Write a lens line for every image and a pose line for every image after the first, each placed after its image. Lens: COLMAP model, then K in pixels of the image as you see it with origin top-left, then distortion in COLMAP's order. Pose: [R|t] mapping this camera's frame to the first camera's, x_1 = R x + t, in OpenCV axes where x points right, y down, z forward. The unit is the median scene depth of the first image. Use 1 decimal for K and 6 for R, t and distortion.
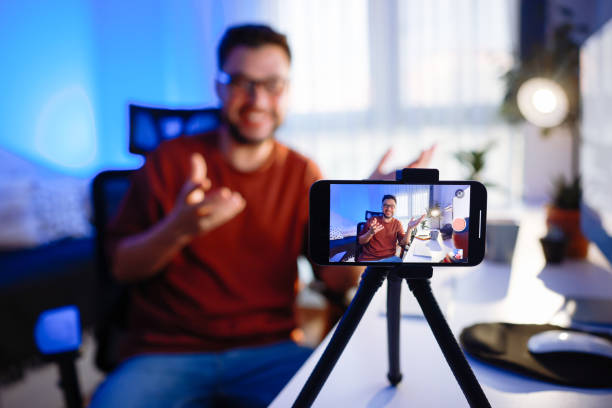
lens RADIAL K [[535.6, 0, 272.2], [0, 535.6, 205.4], [0, 0, 1]] dist [-0.041143, 0.008047]
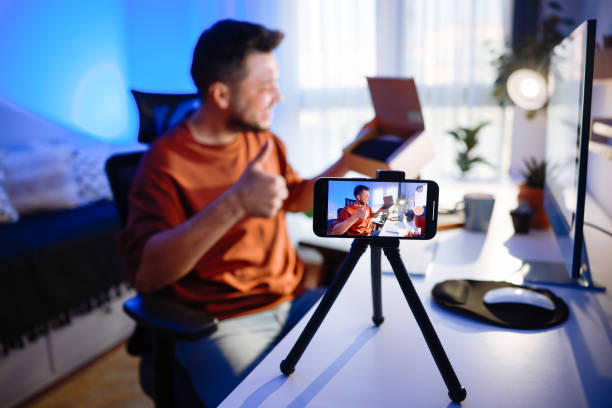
lens RADIAL K [[525.1, 0, 284.9], [0, 525.1, 198.1], [0, 0, 1]] dist [-0.013781, -0.003014]
pose [[0.999899, 0.013942, -0.002878, -0.001603], [-0.013727, 0.997812, 0.064675, -0.053795], [0.003773, -0.064628, 0.997902, -0.256466]]
